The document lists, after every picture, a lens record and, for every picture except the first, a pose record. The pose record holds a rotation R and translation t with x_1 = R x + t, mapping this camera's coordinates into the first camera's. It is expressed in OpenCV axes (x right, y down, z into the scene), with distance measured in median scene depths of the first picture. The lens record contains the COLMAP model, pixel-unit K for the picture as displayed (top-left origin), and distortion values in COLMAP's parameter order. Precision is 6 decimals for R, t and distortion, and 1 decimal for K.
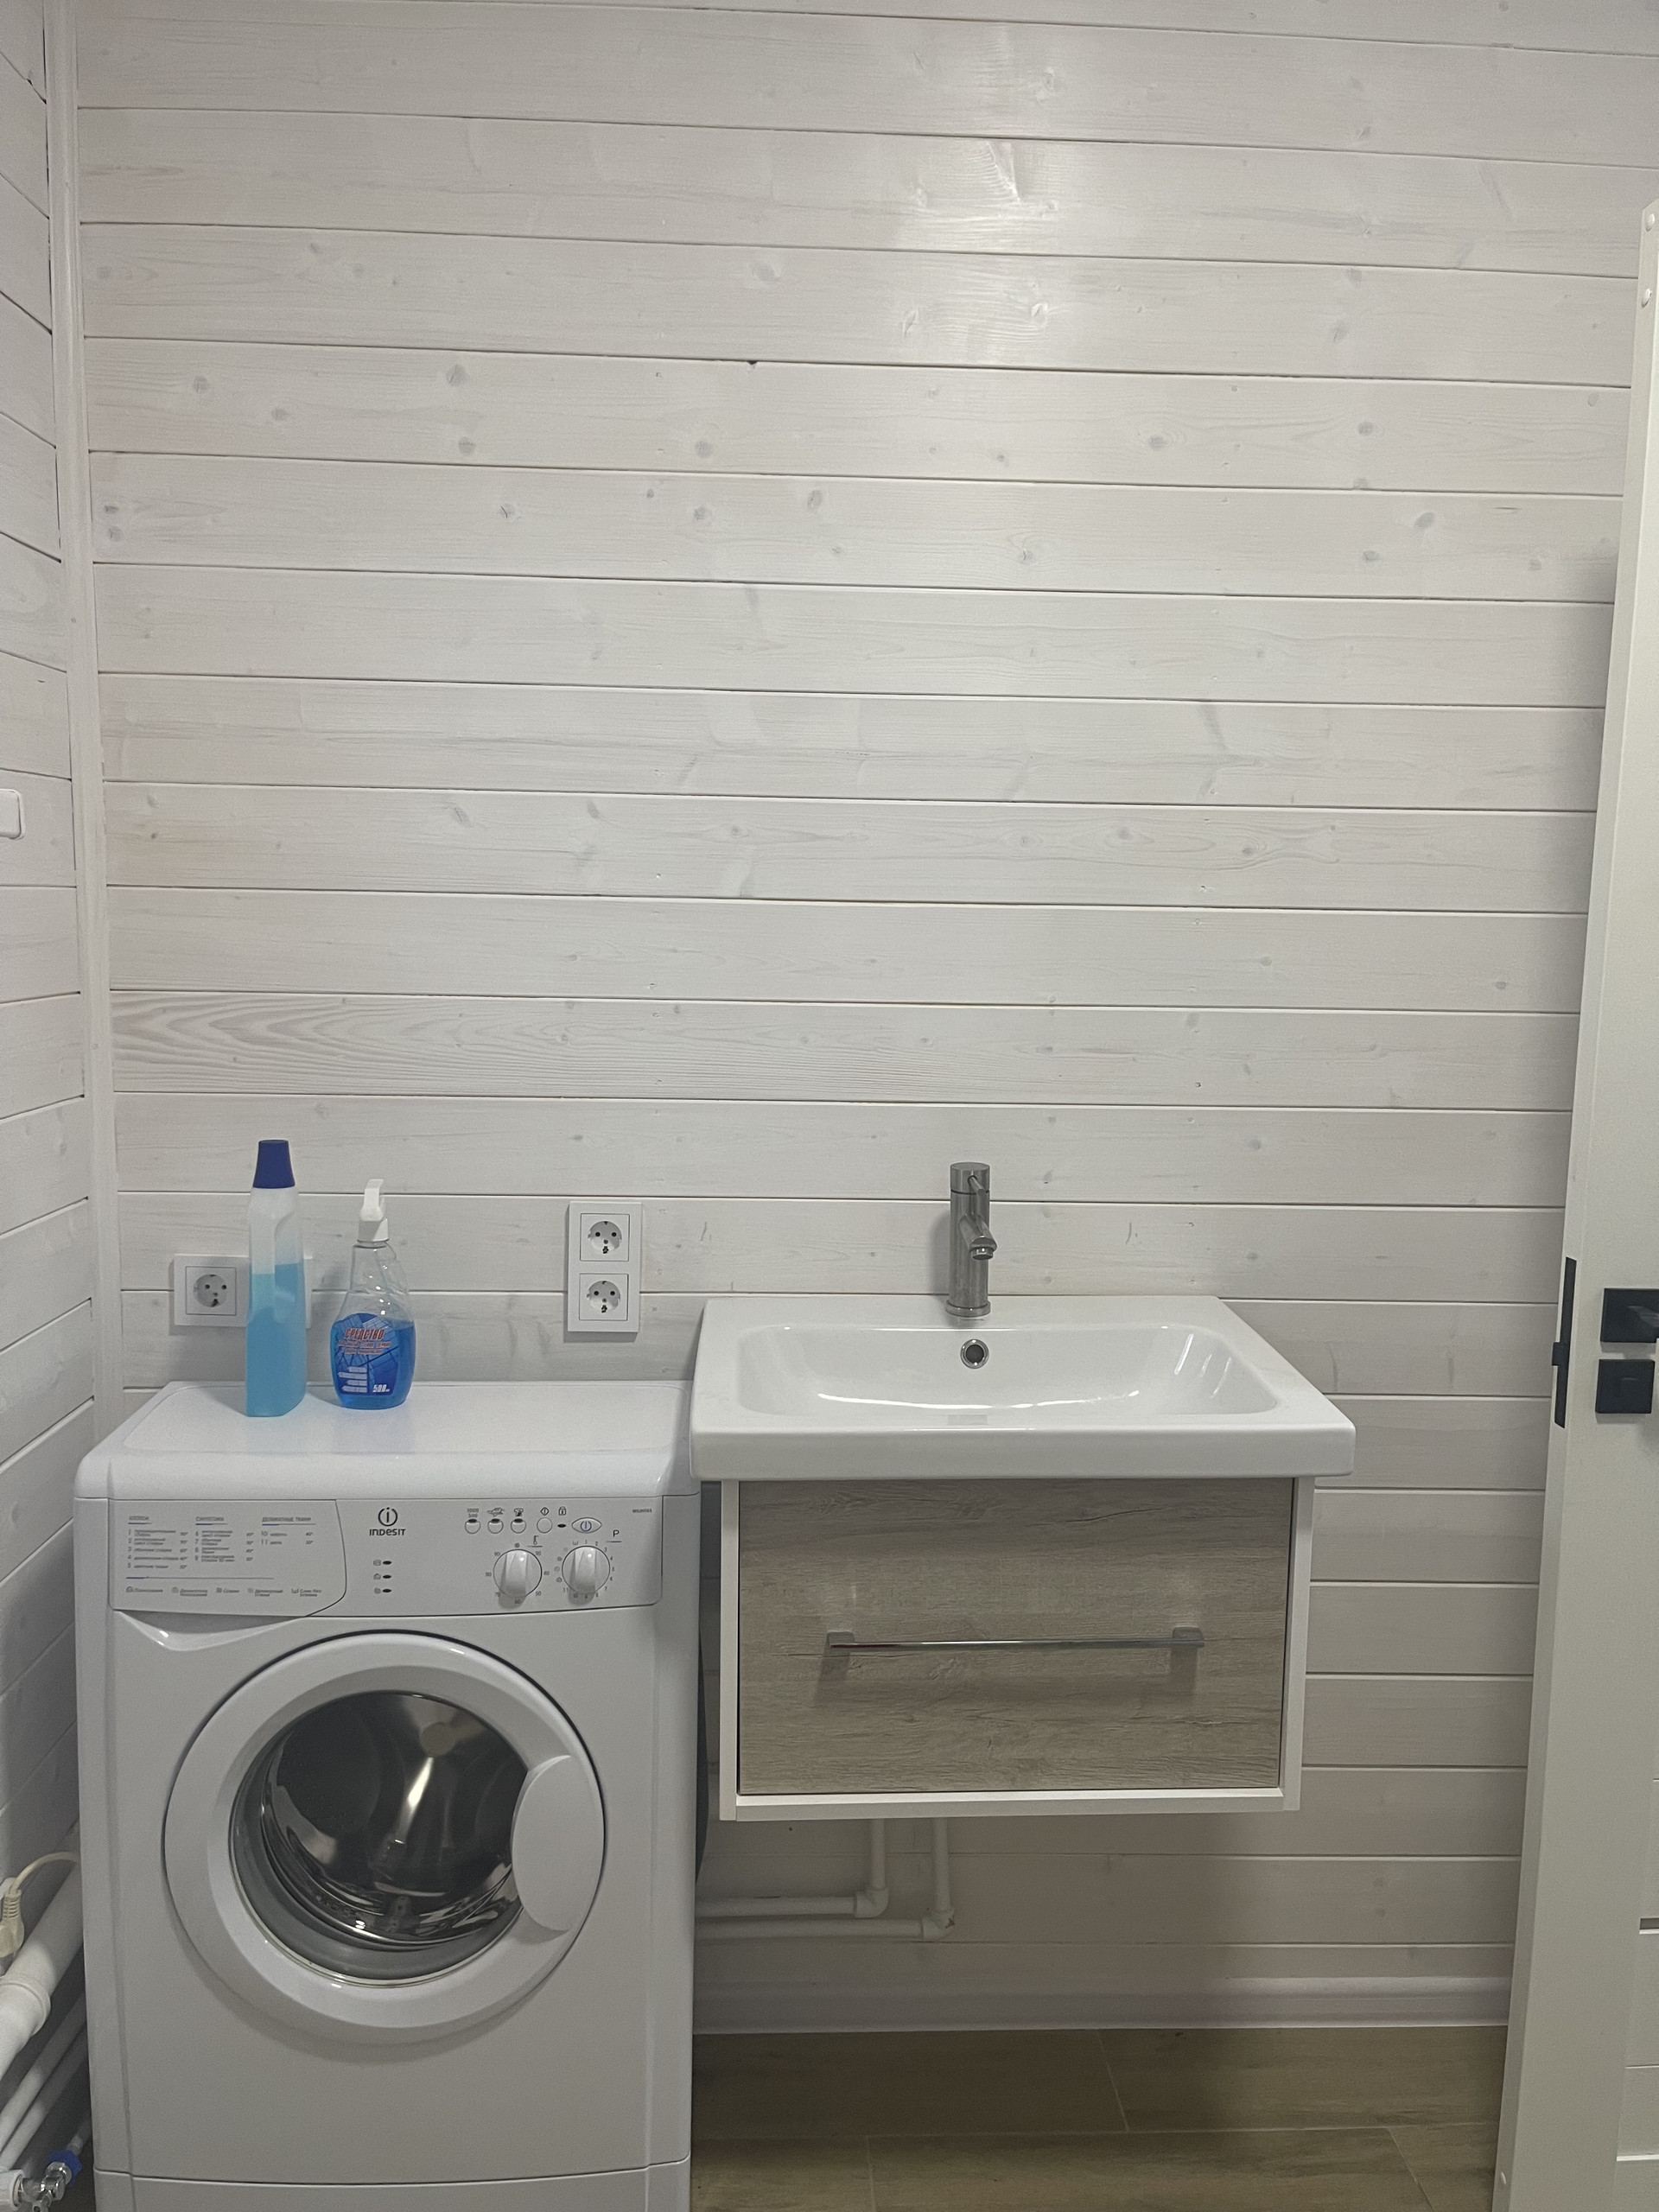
lens RADIAL K [[1654.5, 0, 829.5], [0, 1654.5, 1106.0], [0, 0, 1]] dist [0.073778, -0.096008]
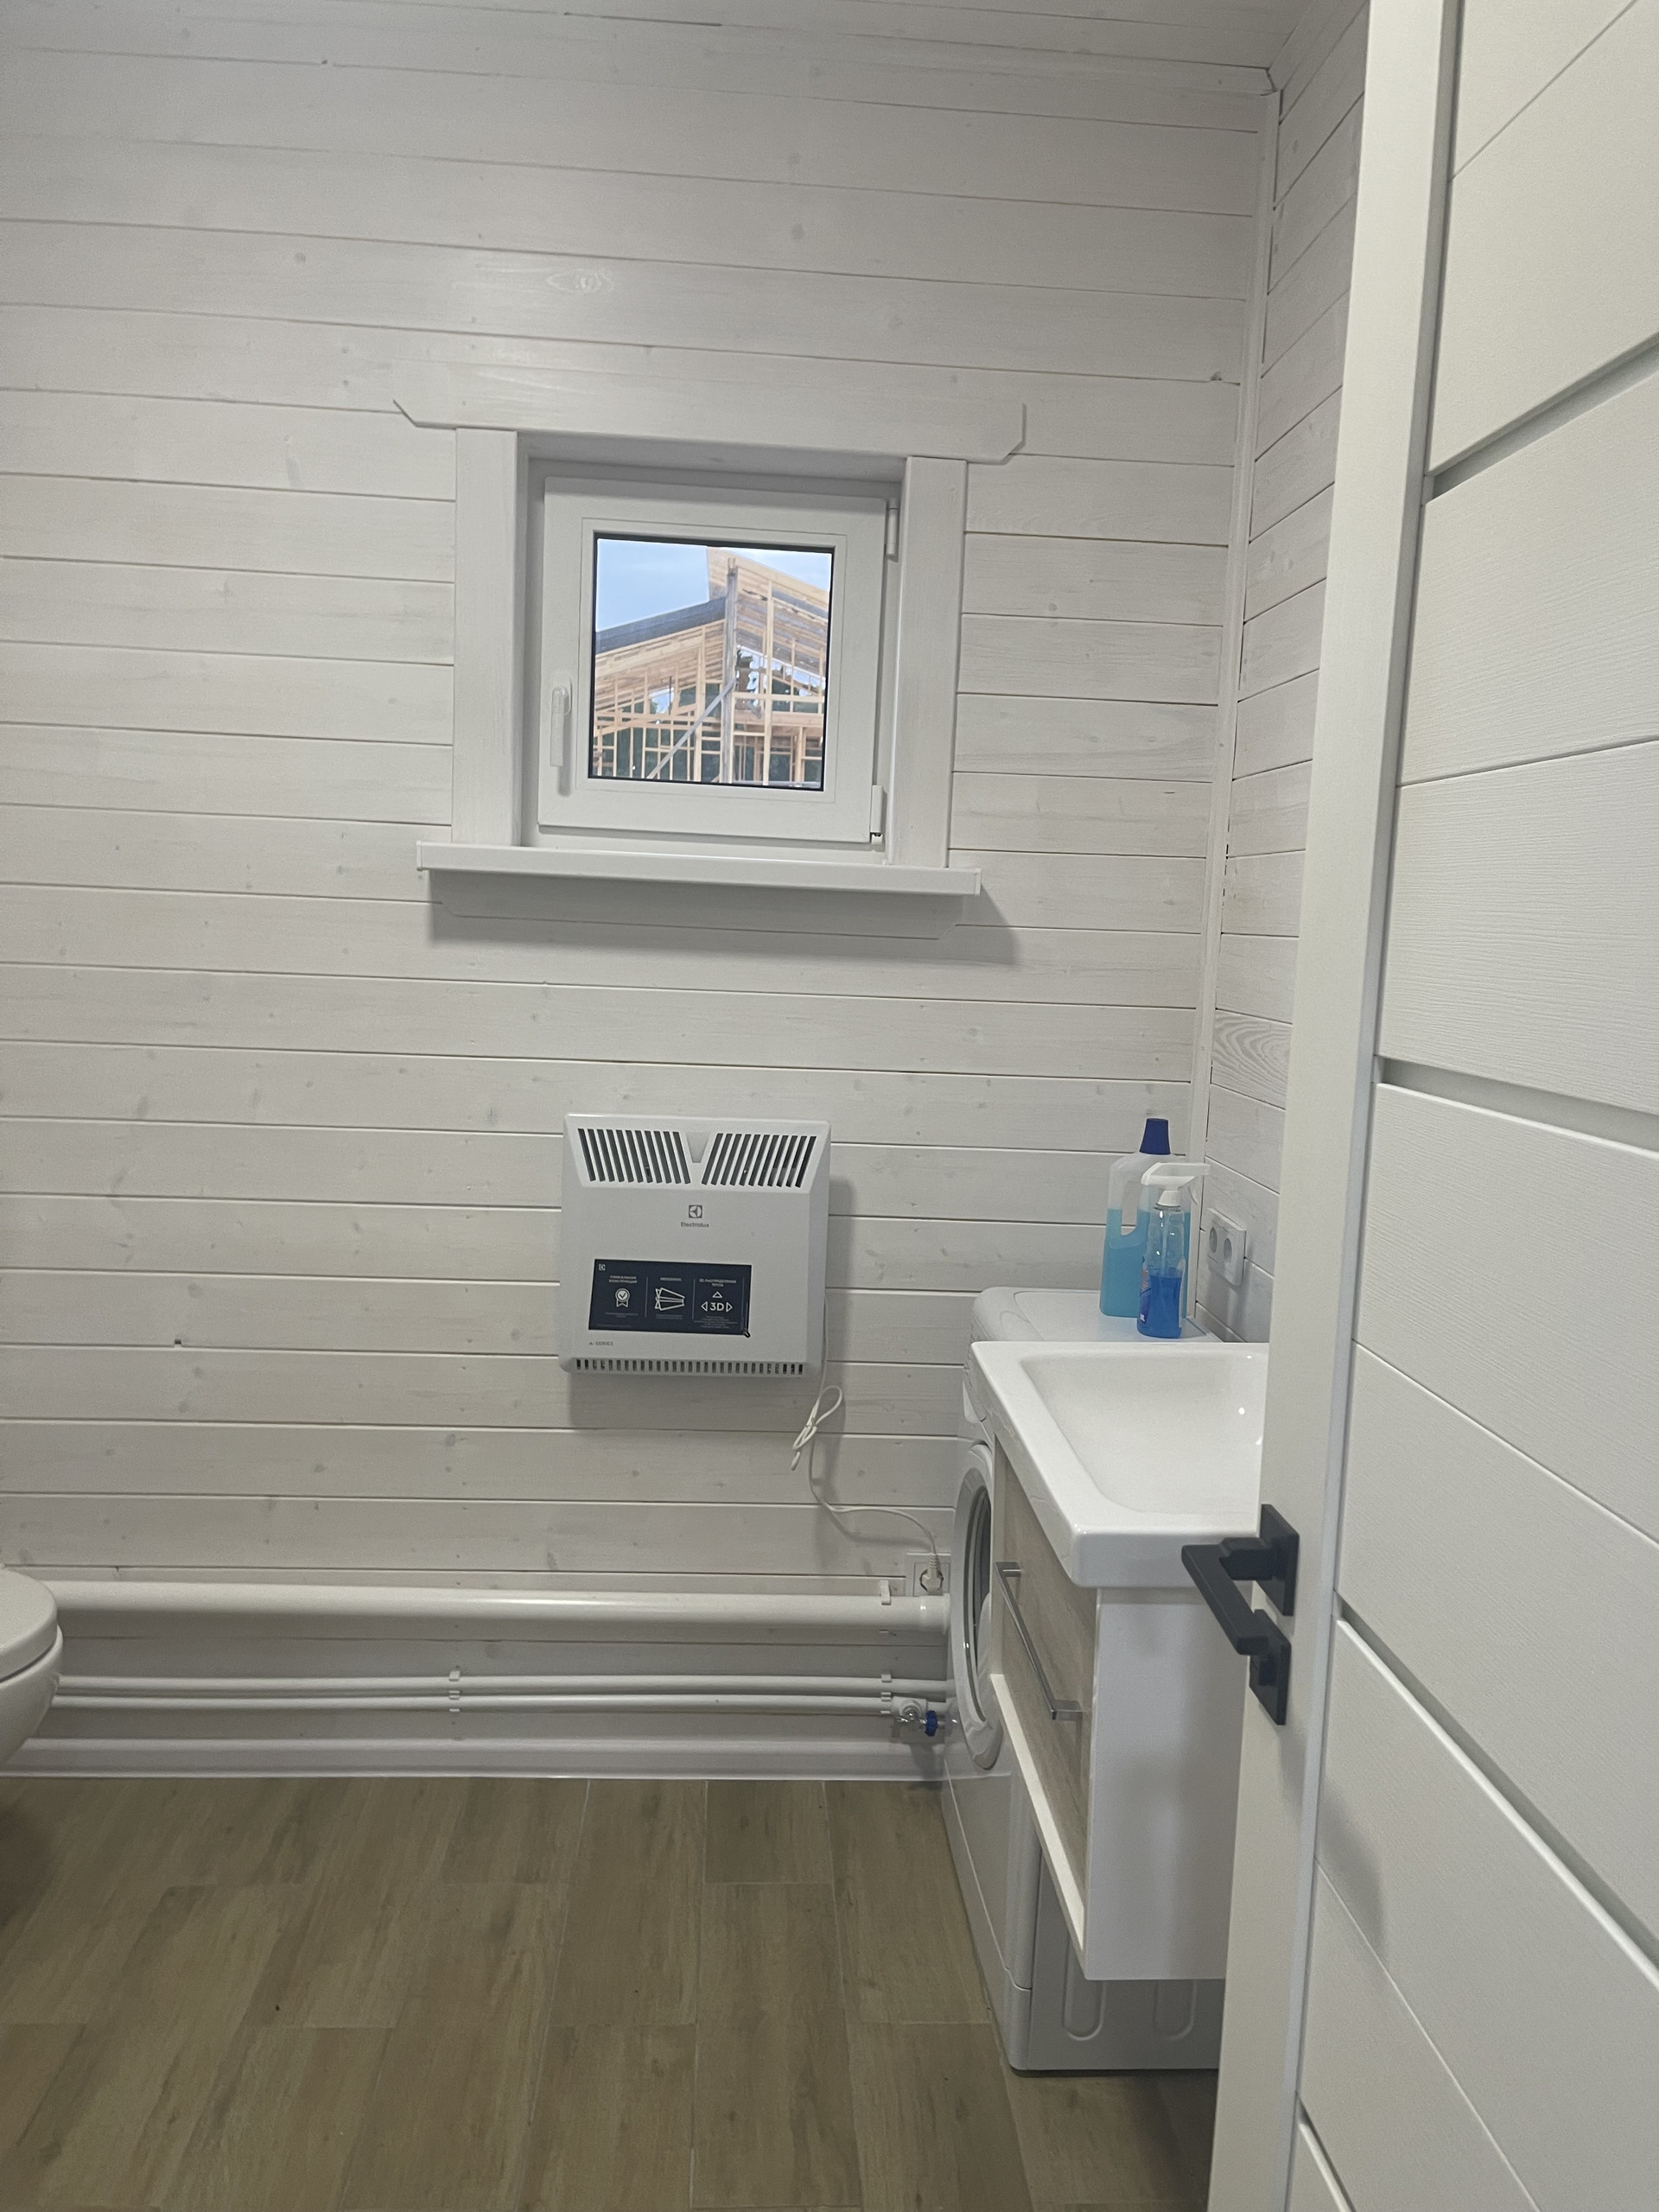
lens RADIAL K [[1654.5, 0, 829.5], [0, 1654.5, 1106.0], [0, 0, 1]] dist [0.073778, -0.096008]
pose [[0.010957, 0.098652, -0.995062, 0.978926], [-0.162118, 0.982131, 0.095585, -0.073582], [0.986711, 0.160270, 0.026754, 0.694987]]
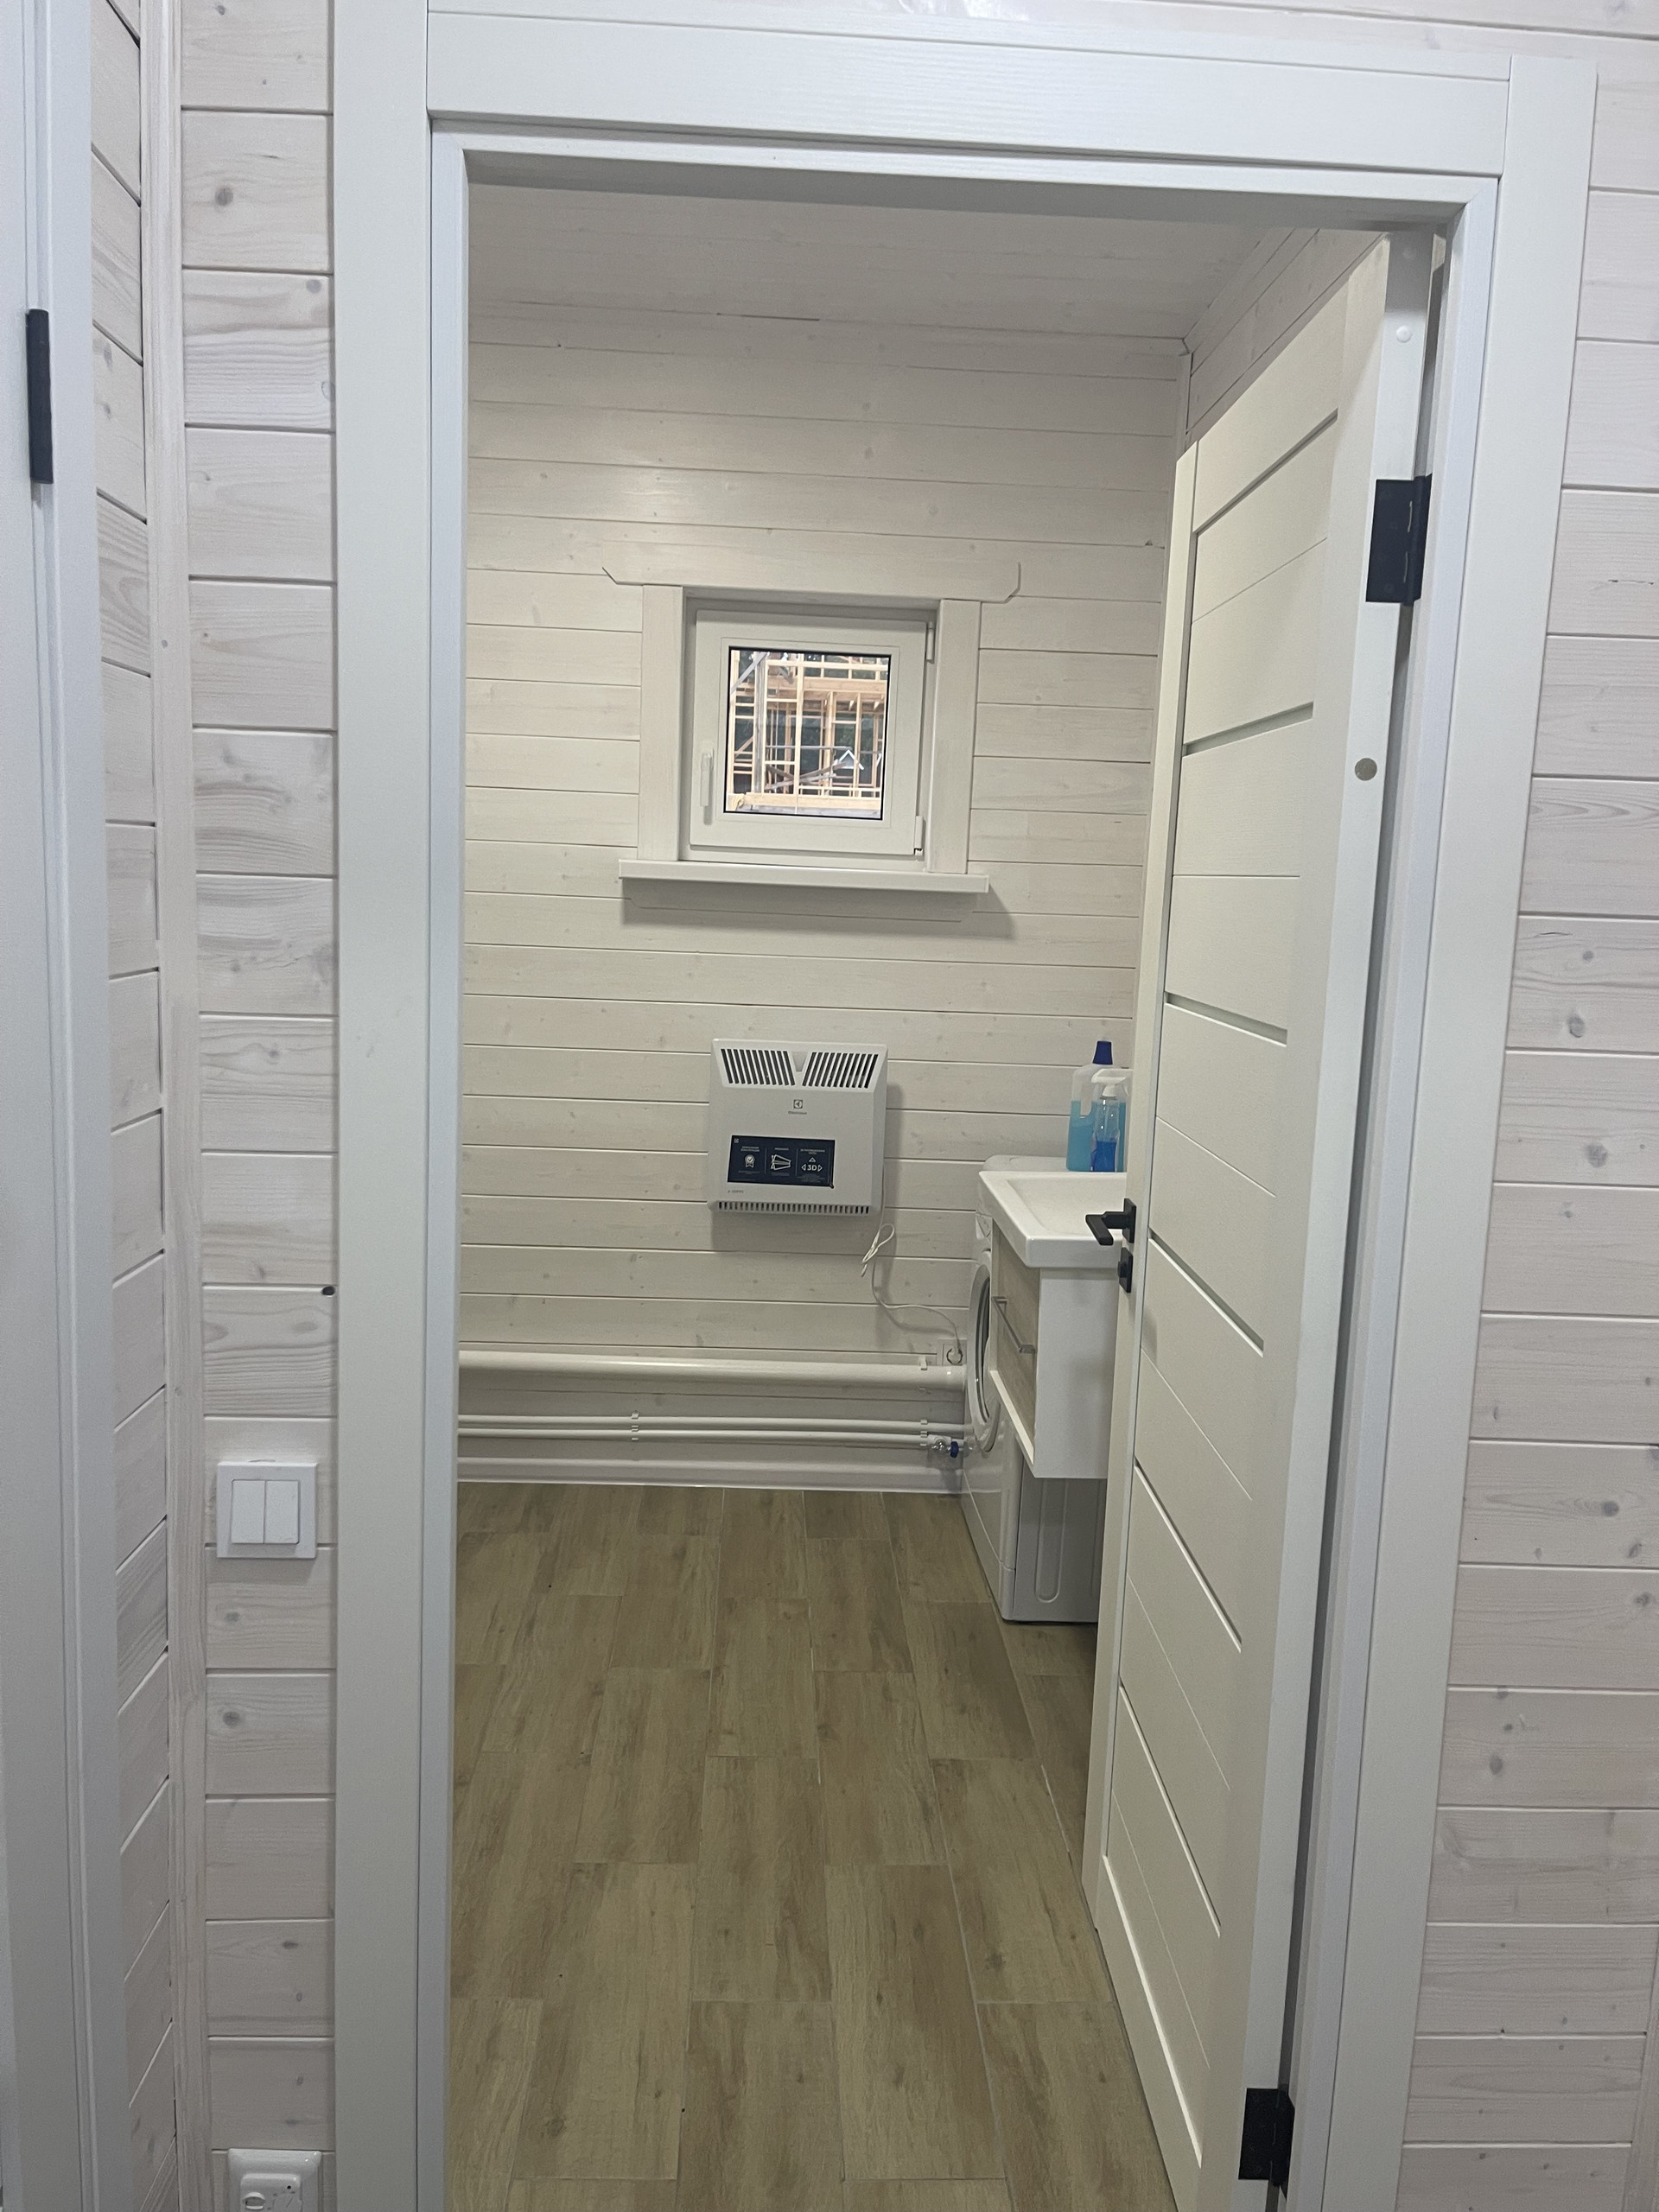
lens RADIAL K [[1654.5, 0, 829.5], [0, 1654.5, 1106.0], [0, 0, 1]] dist [0.073778, -0.096008]
pose [[-0.004871, 0.123751, -0.992301, 1.672559], [-0.161355, 0.979213, 0.122911, -0.096004], [0.986884, 0.160711, 0.015198, 0.643254]]
